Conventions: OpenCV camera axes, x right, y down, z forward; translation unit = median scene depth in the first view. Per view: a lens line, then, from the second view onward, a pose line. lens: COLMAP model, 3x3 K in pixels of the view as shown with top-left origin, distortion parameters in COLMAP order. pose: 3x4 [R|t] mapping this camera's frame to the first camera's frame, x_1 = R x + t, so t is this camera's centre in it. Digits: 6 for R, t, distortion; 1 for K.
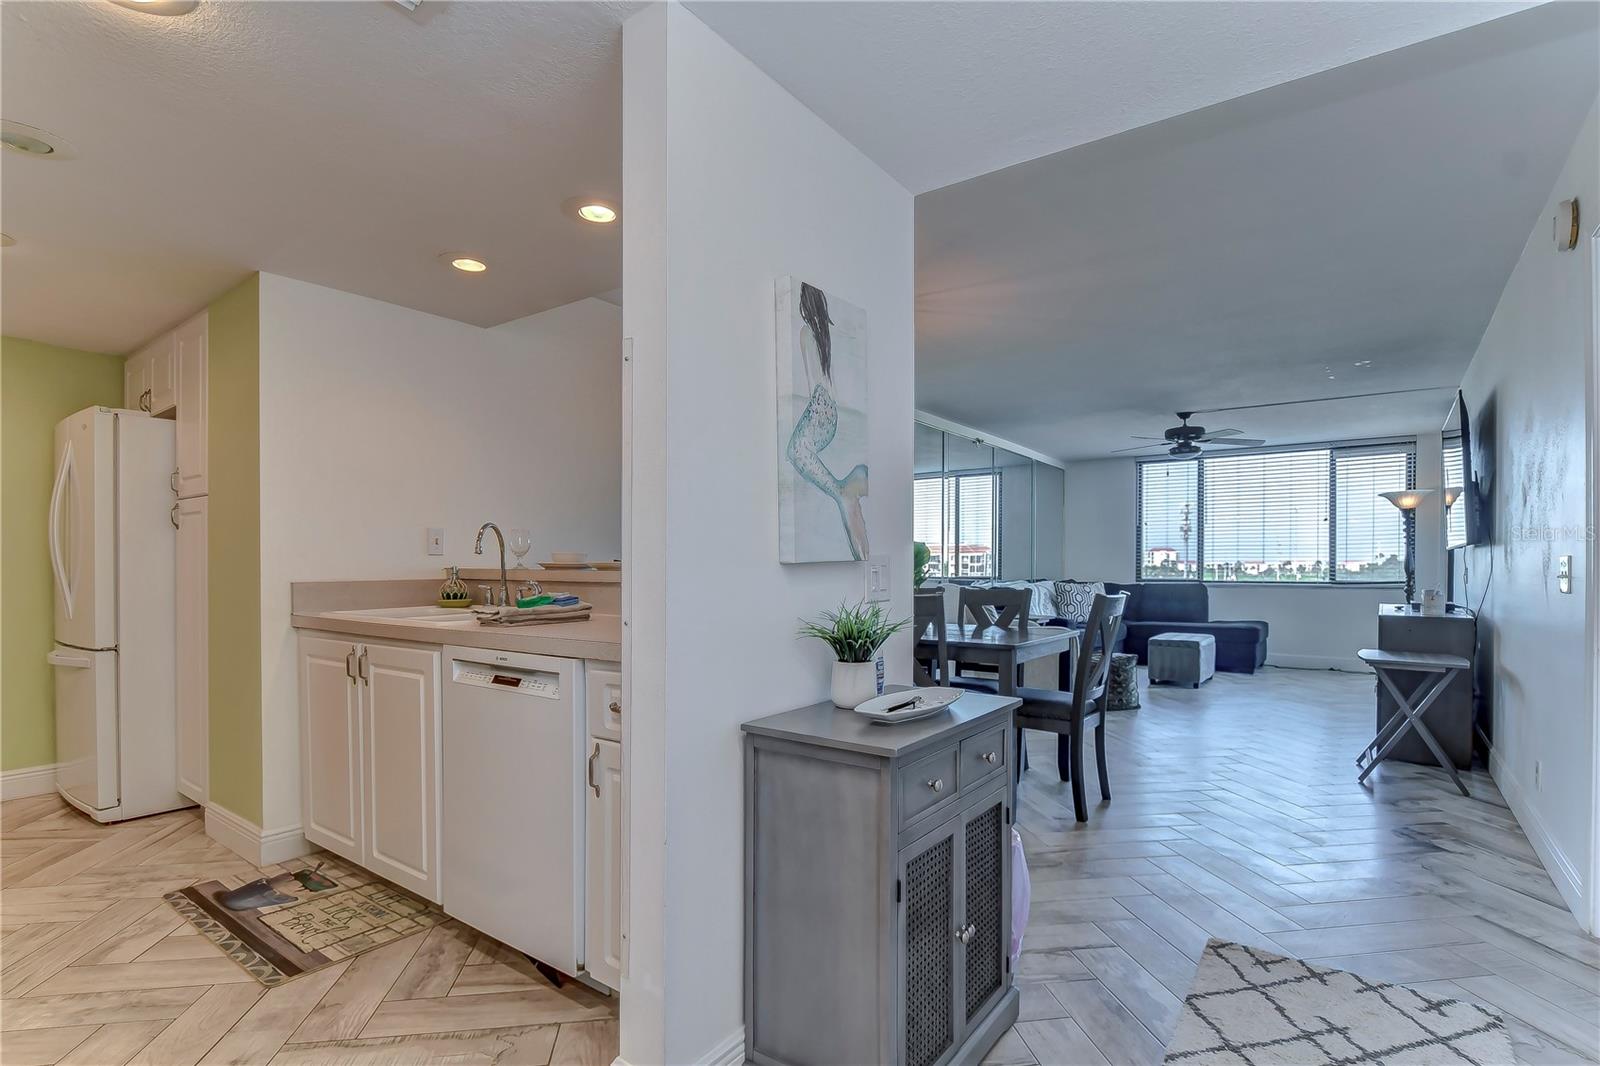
lens RADIAL K [[775.1, 0, 797.8], [0, 775.1, 569.0], [0, 0, 1]] dist [-0.004373, -0.000878]
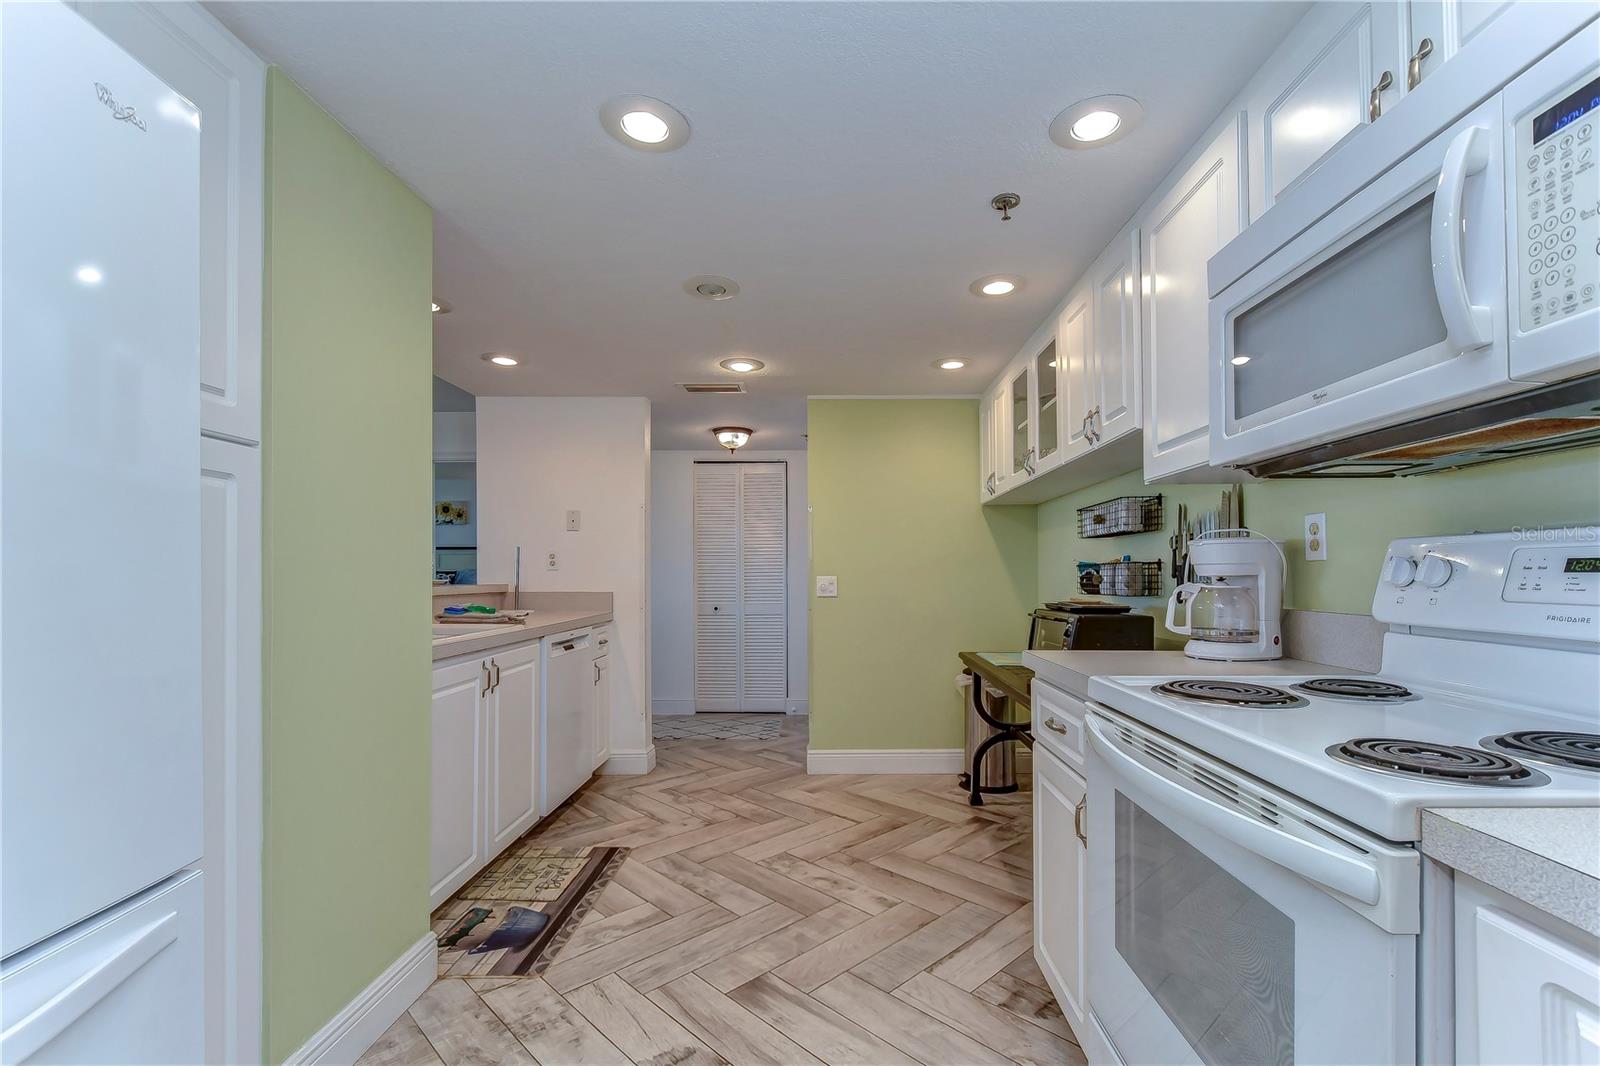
lens RADIAL K [[710.4, 0, 767.2], [0, 710.4, 572.8], [0, 0, 1]] dist [0.001888, 0.000091]
pose [[-0.536948, 0.008880, 0.843568, -1.734517], [0.008767, 0.999949, -0.004946, -0.012664], [-0.843570, 0.004739, -0.536999, 1.293994]]
